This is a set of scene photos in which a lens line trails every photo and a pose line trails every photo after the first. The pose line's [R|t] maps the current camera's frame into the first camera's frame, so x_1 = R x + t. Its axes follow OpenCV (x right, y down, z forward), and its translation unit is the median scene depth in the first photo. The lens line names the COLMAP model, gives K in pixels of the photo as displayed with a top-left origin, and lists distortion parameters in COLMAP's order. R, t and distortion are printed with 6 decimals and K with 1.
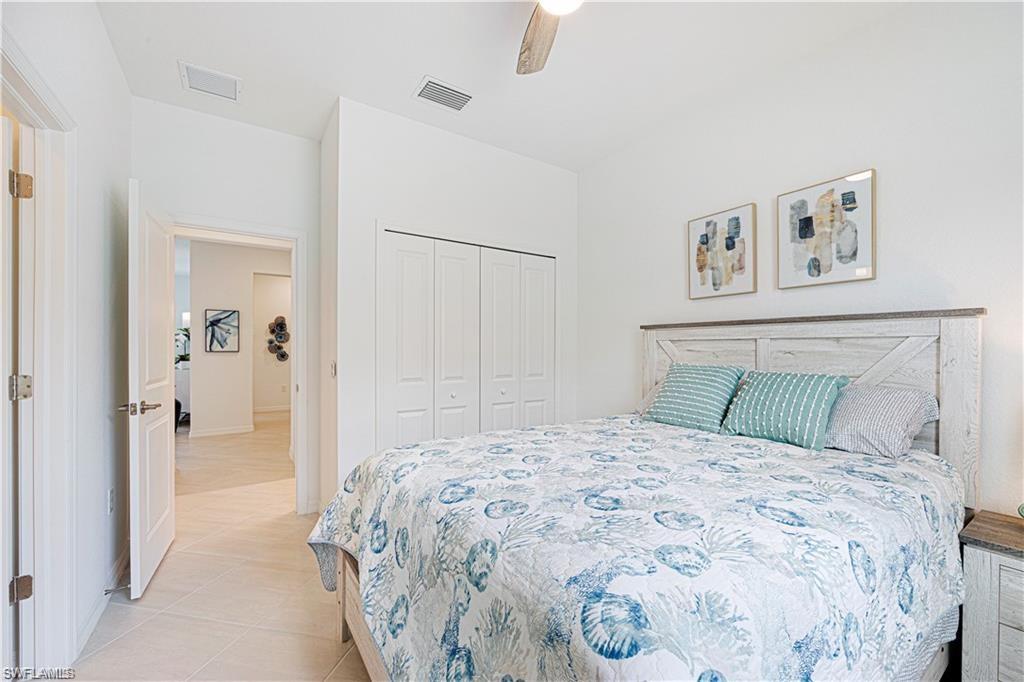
lens RADIAL K [[412.5, 0, 513.0], [0, 412.5, 346.3], [0, 0, 1]] dist [-0.006380, 0.000832]
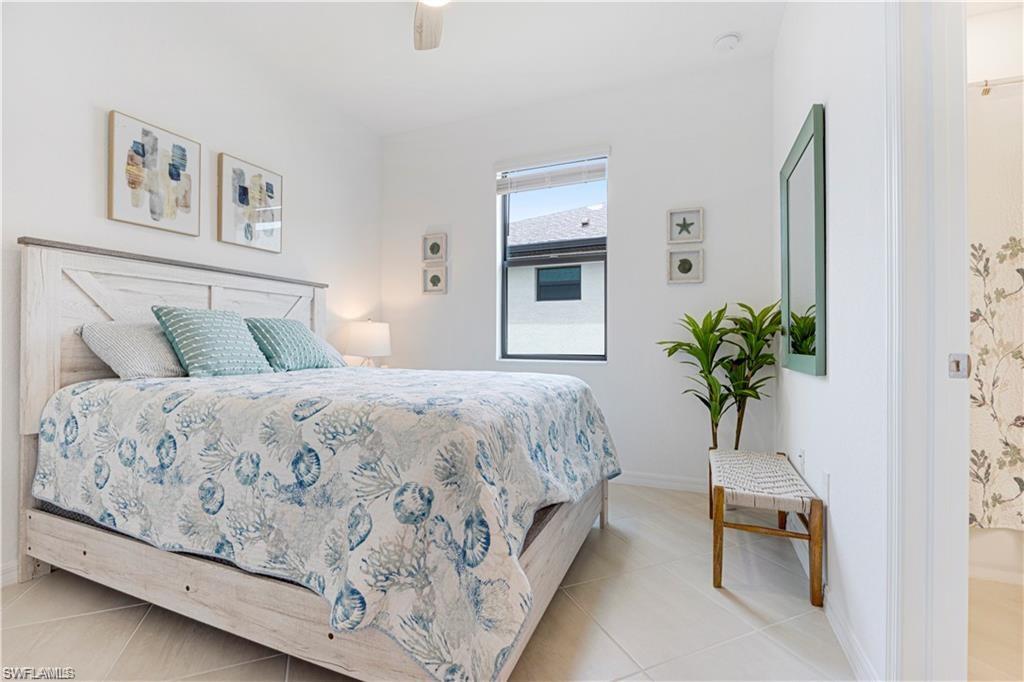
lens RADIAL K [[449.9, 0, 511.8], [0, 449.9, 338.4], [0, 0, 1]] dist [-0.004951, -0.000596]
pose [[-0.563170, 0.004374, 0.826329, -0.666621], [-0.000624, 0.999983, -0.005718, 0.107685], [-0.826341, -0.003736, -0.563158, 0.953928]]
